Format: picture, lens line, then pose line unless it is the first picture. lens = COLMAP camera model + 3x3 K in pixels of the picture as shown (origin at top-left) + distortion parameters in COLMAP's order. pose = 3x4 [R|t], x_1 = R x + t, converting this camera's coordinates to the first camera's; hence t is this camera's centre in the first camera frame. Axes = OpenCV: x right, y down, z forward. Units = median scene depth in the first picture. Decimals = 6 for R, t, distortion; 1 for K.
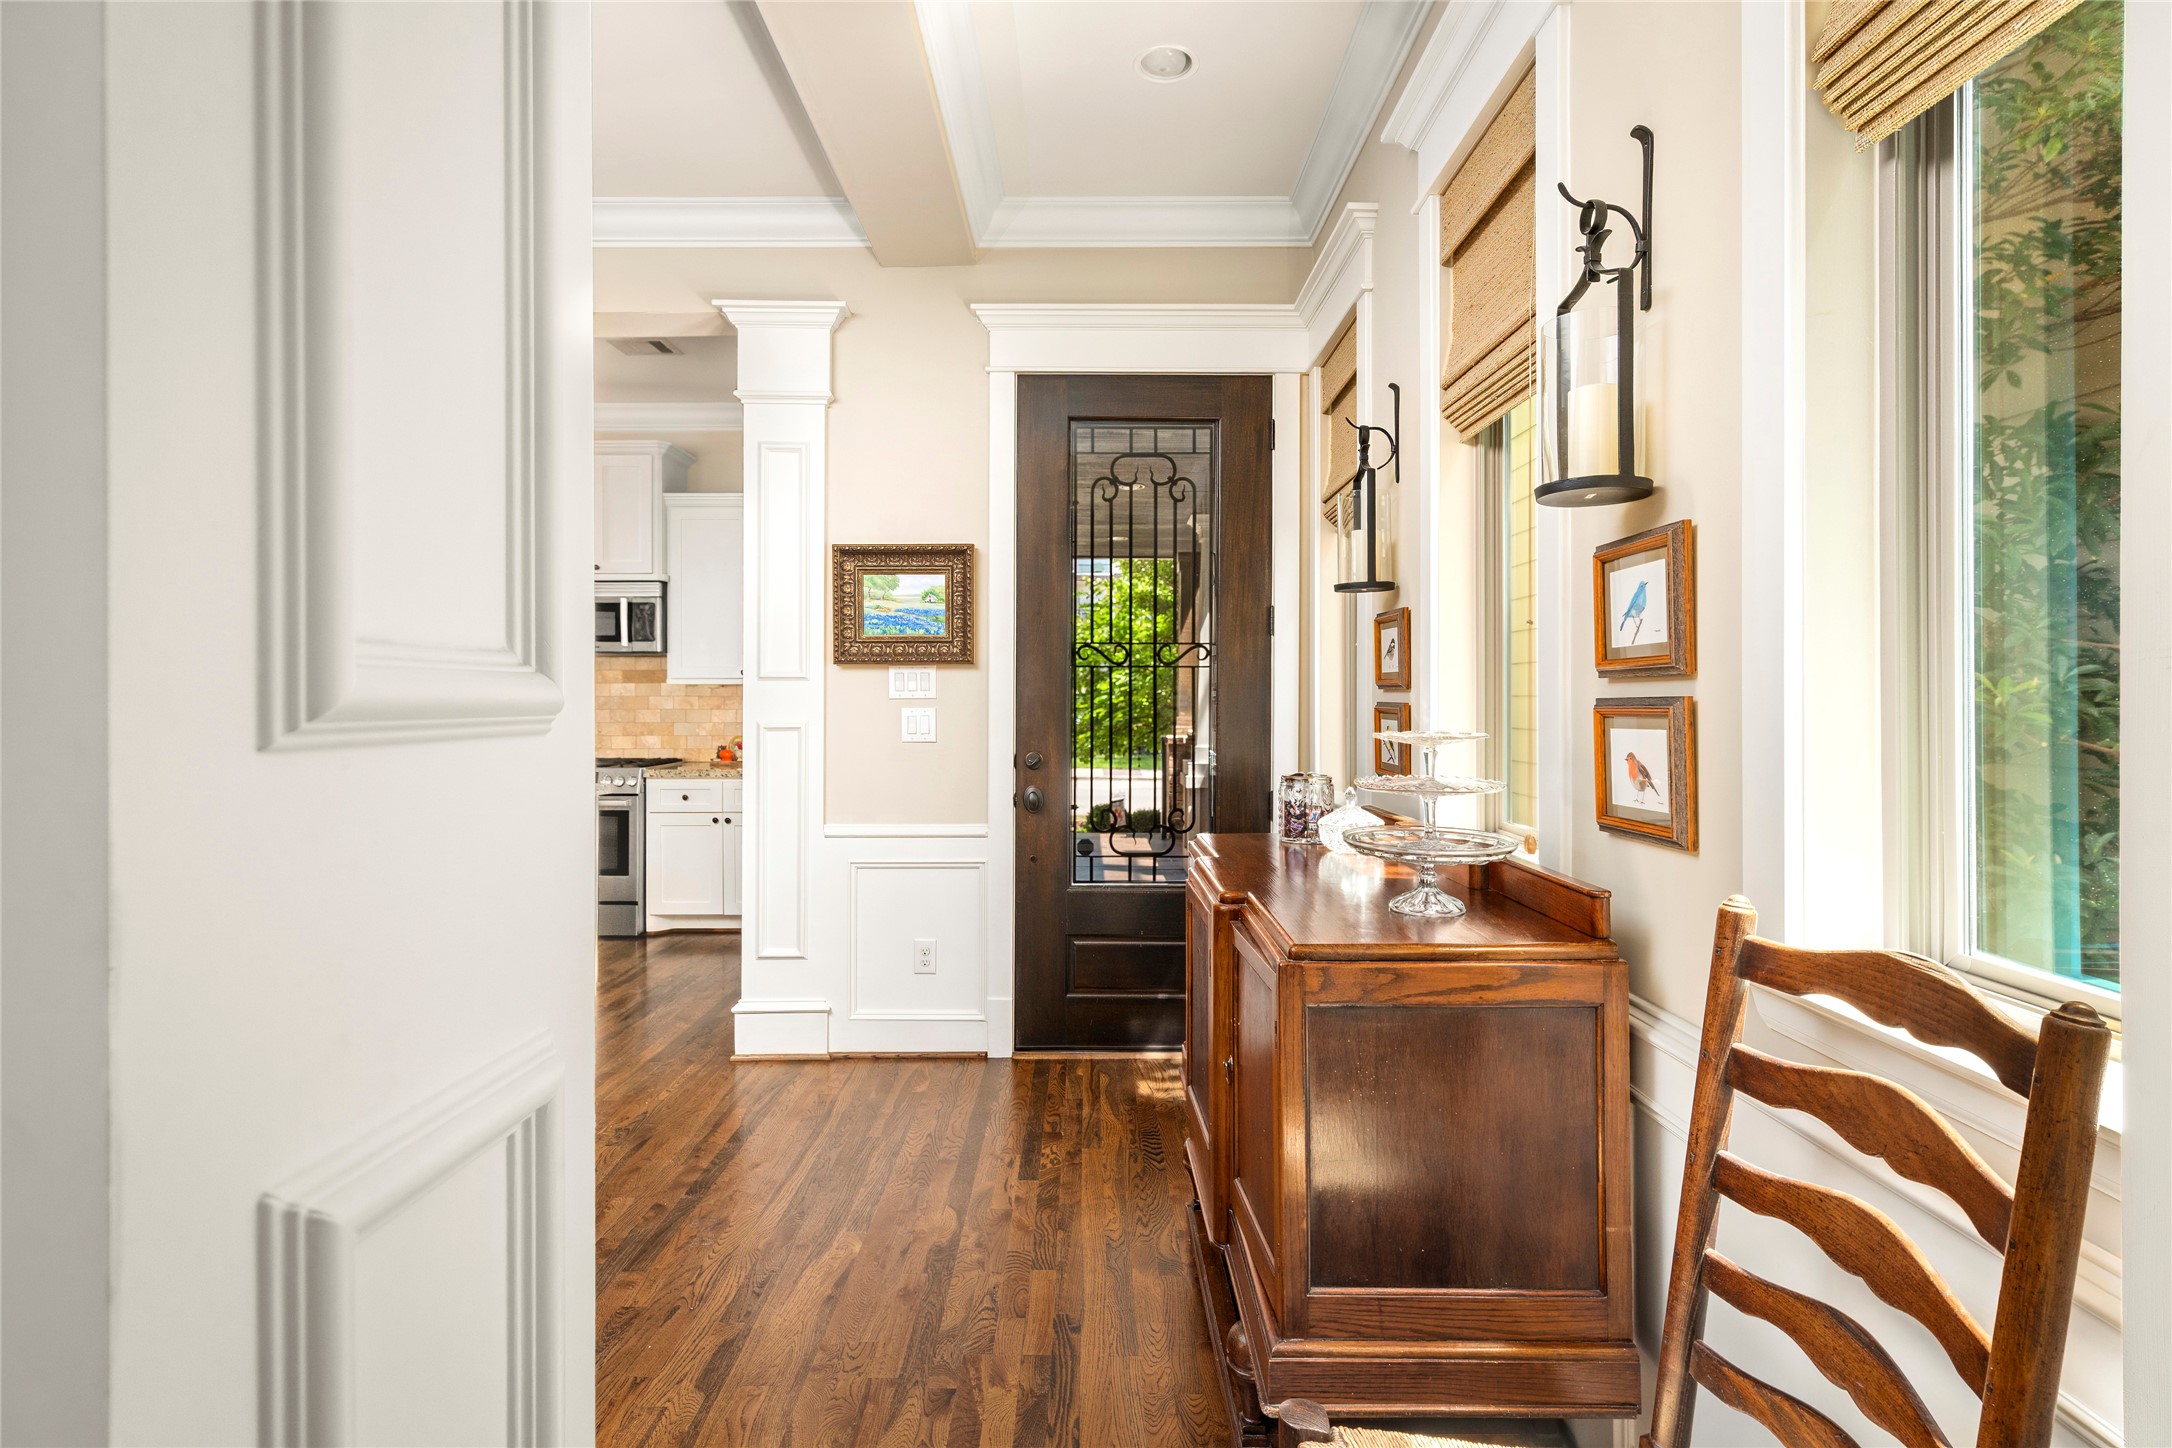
lens RADIAL K [[1083.0, 0, 1078.4], [0, 1083.0, 702.0], [0, 0, 1]] dist [-0.004524, -0.000227]
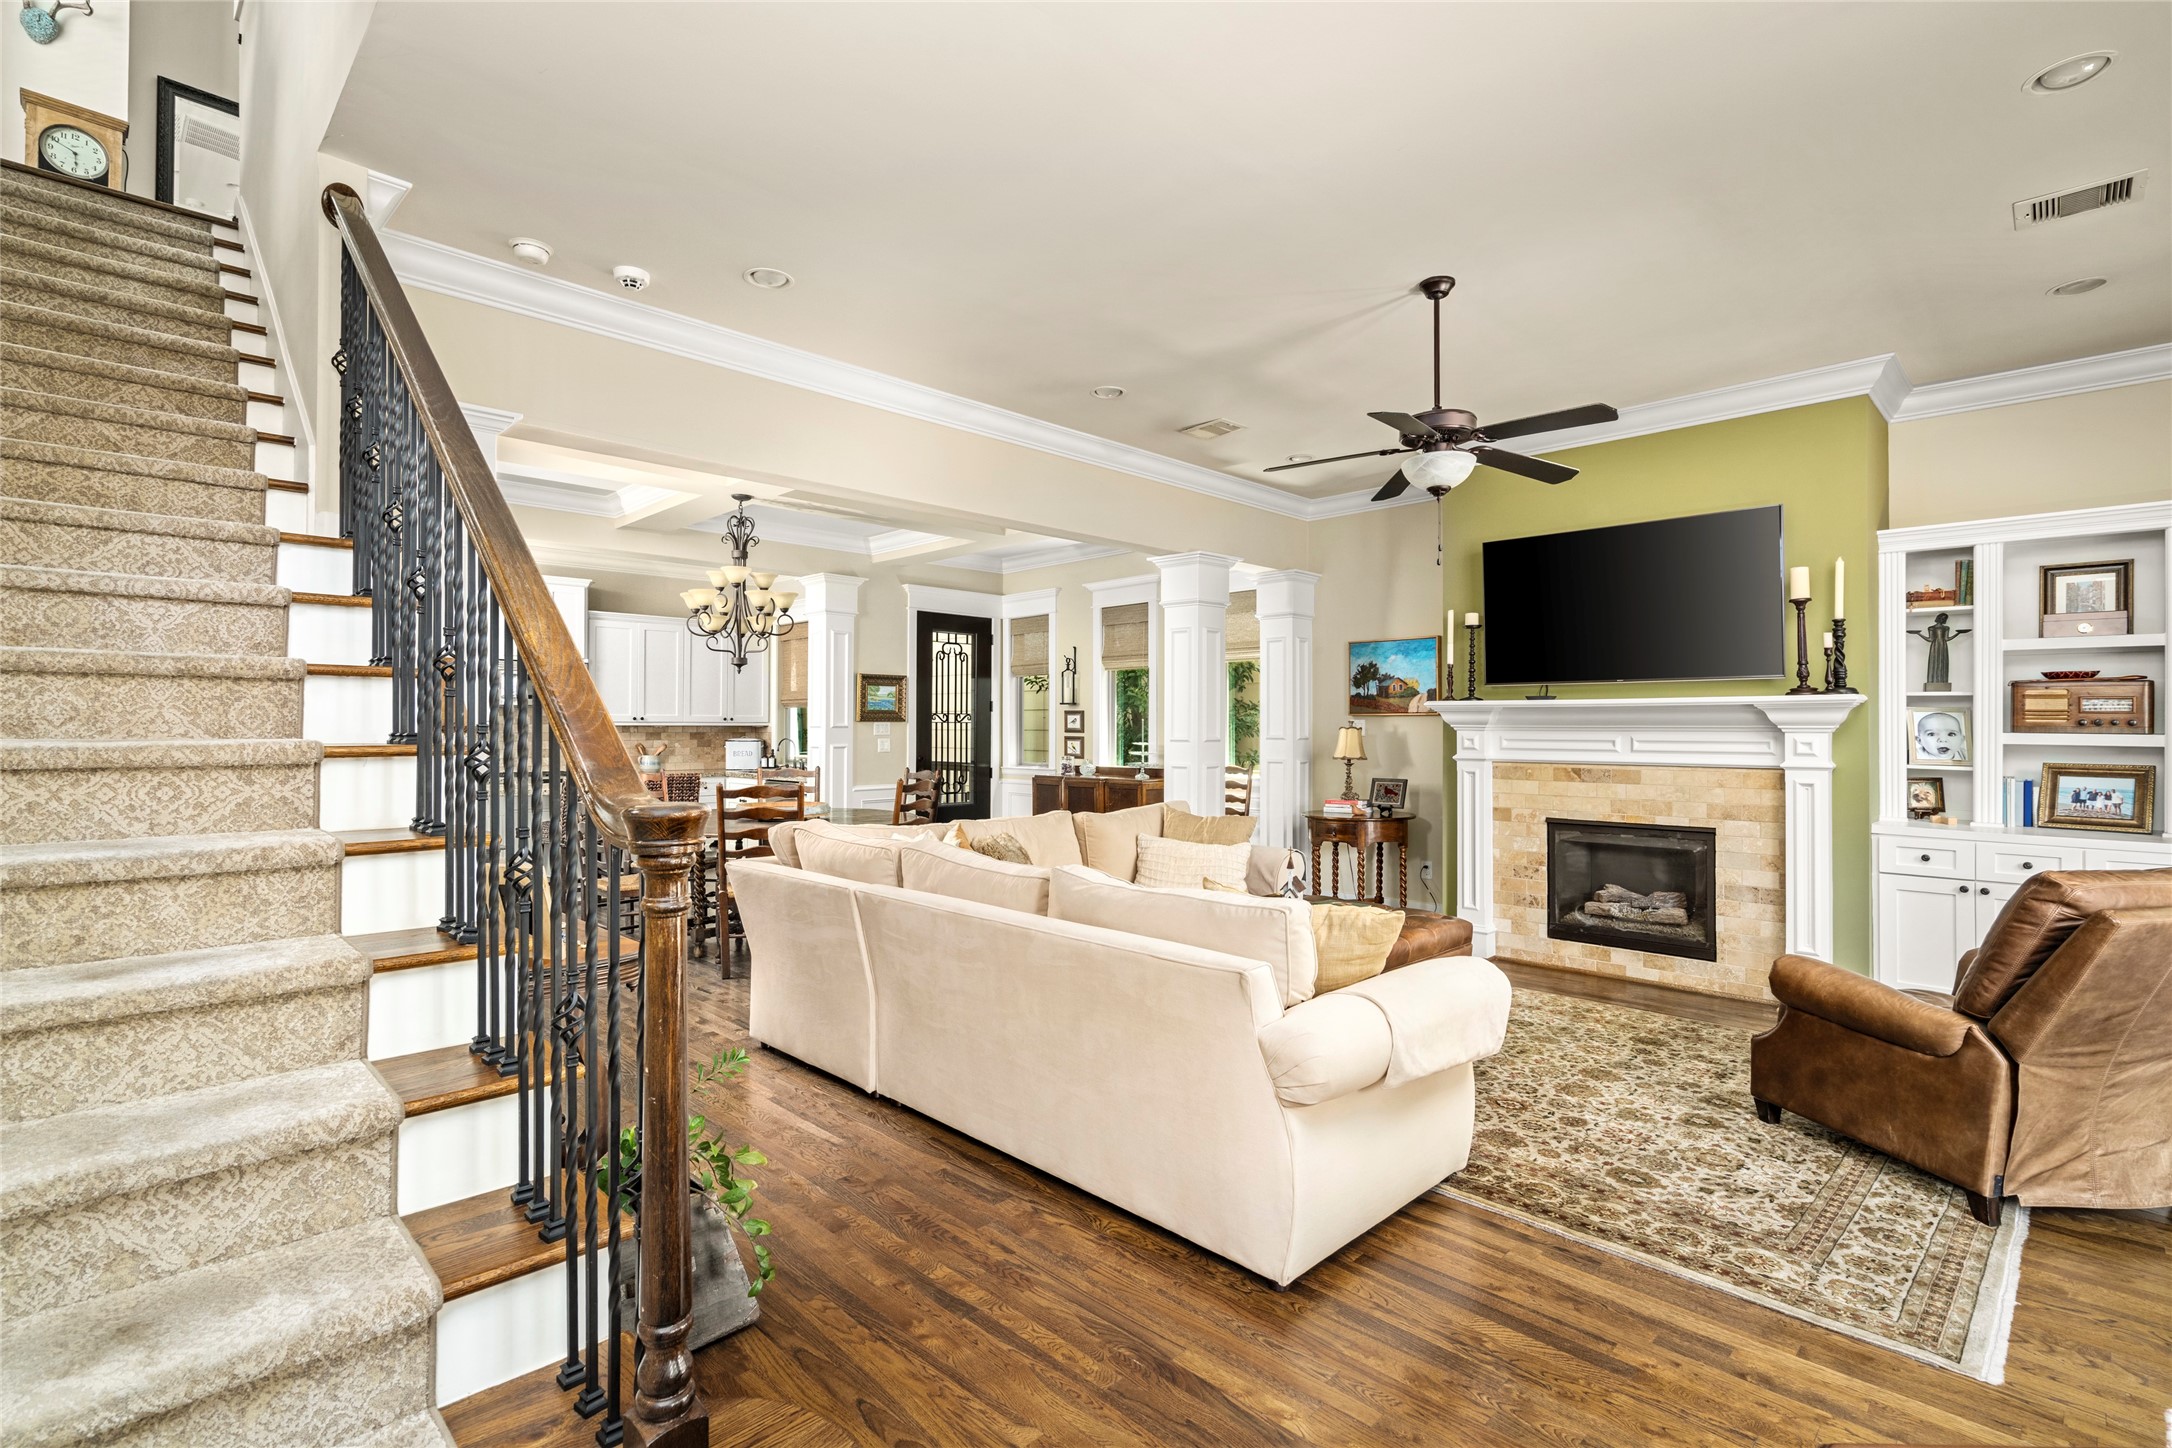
lens RADIAL K [[994.3, 0, 1085.4], [0, 994.3, 726.5], [0, 0, 1]] dist [-0.007416, 0.003502]
pose [[0.698296, 0.000587, 0.715809, -1.497155], [-0.000276, 1.000000, -0.000552, -0.021384], [-0.715809, 0.000188, 0.698296, -0.972389]]
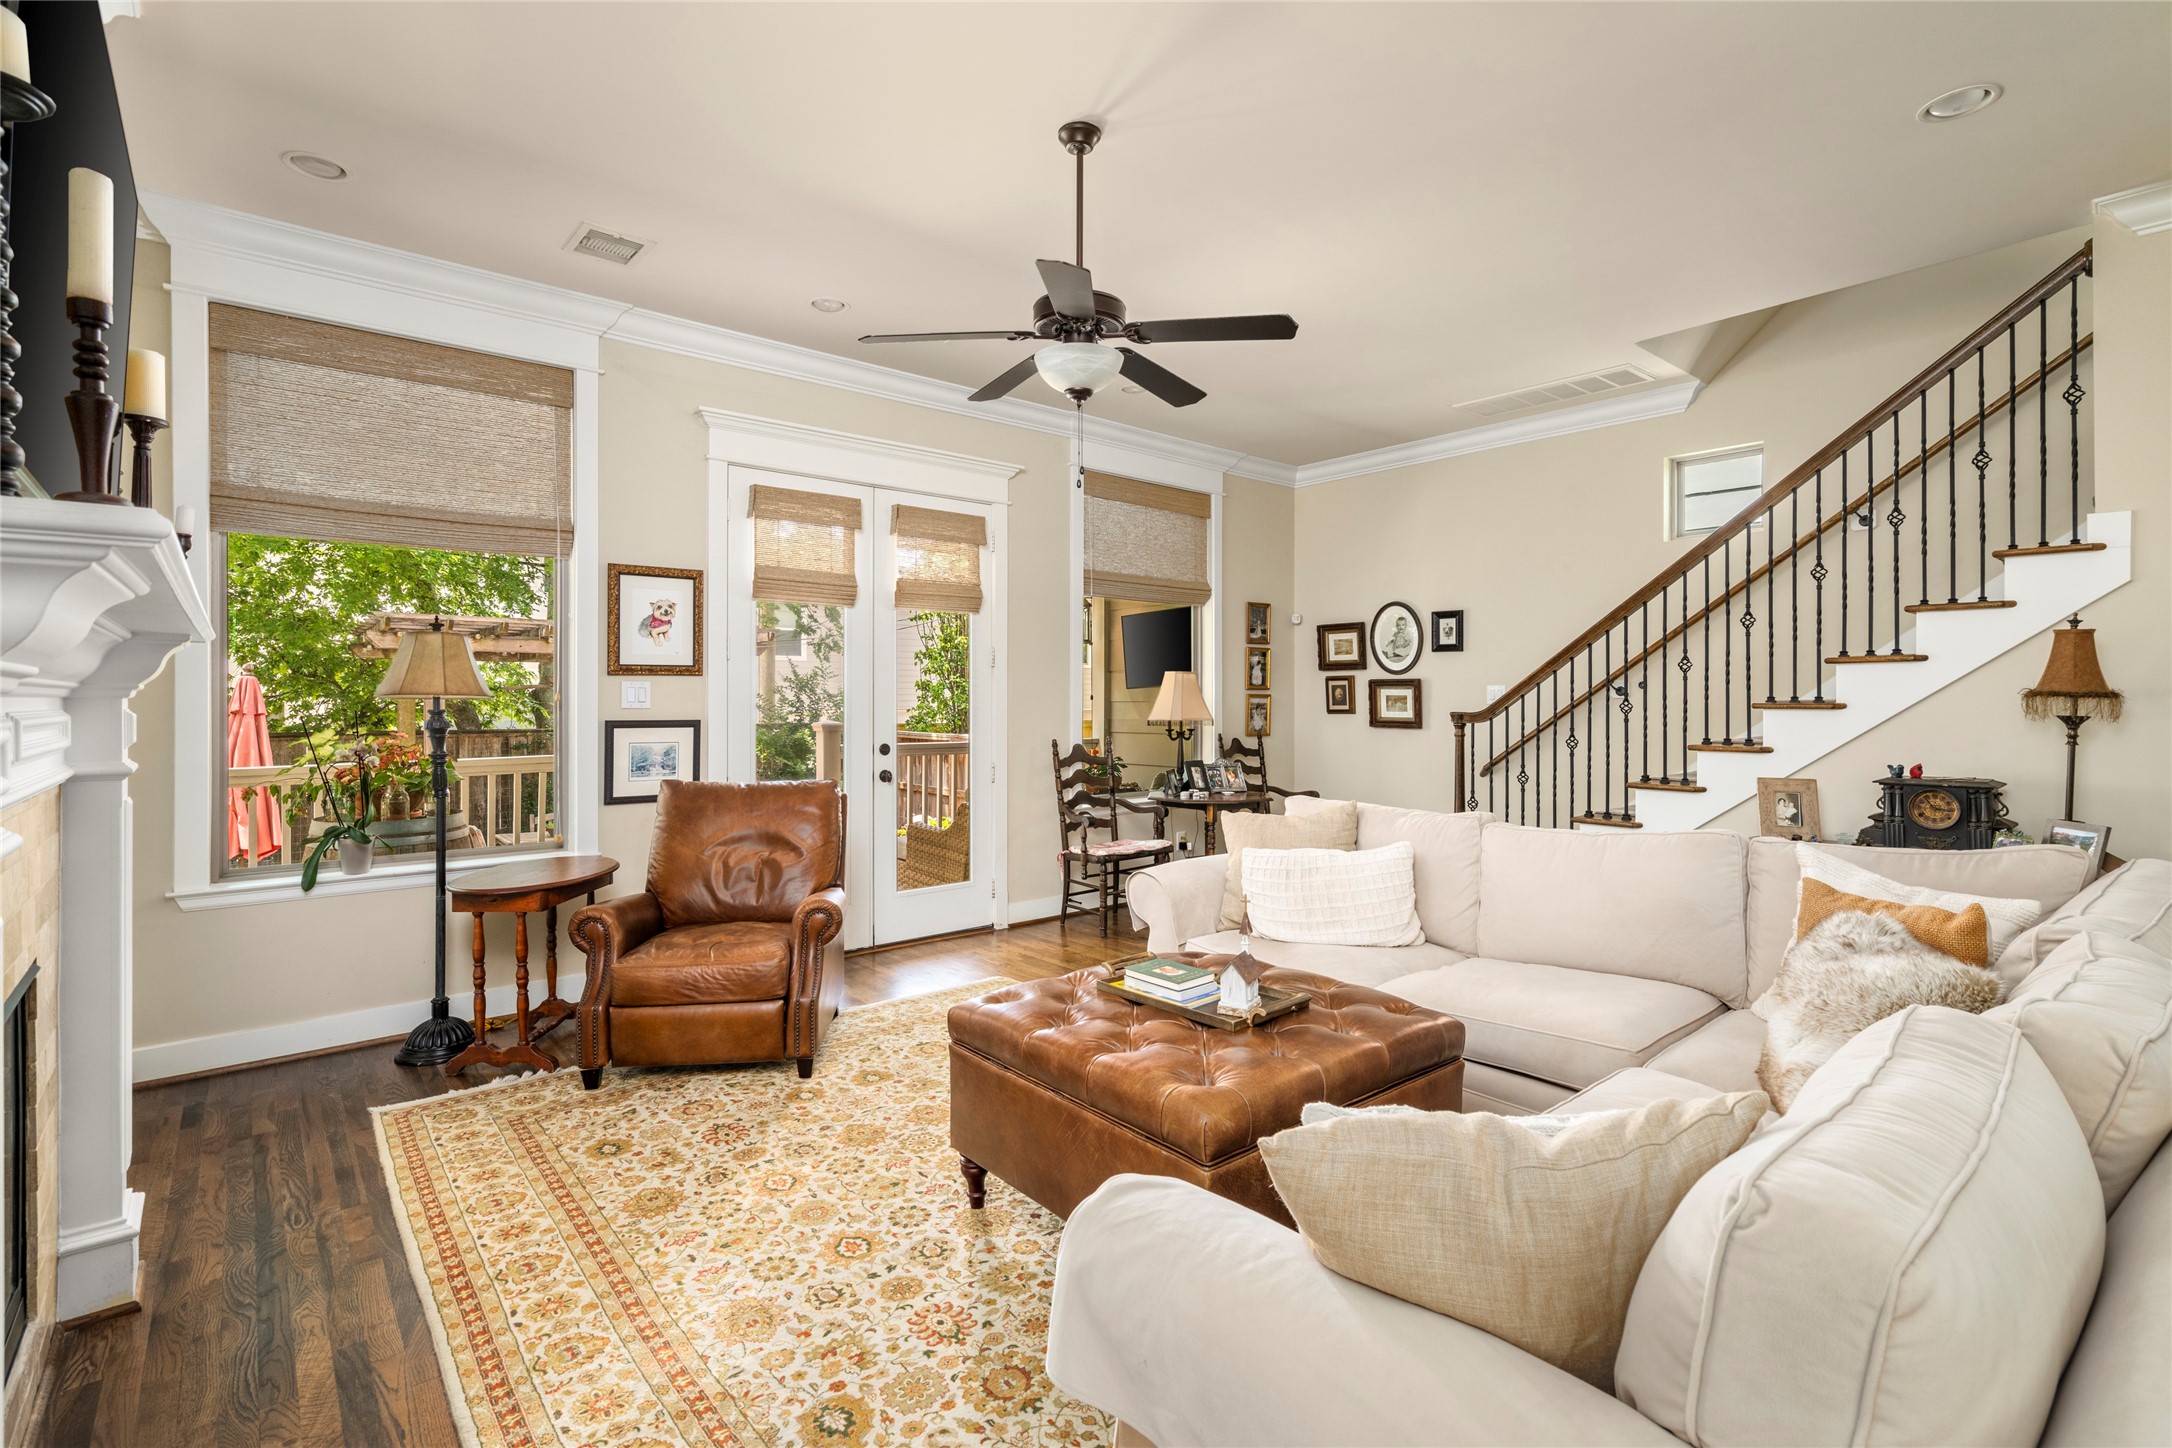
lens RADIAL K [[994.3, 0, 1083.1], [0, 994.3, 698.7], [0, 0, 1]] dist [-0.007416, 0.003502]
pose [[-0.756508, 0.001015, -0.653984, -0.054880], [-0.001003, 0.999996, 0.002713, -0.017473], [0.653984, 0.002708, -0.756504, 0.046843]]
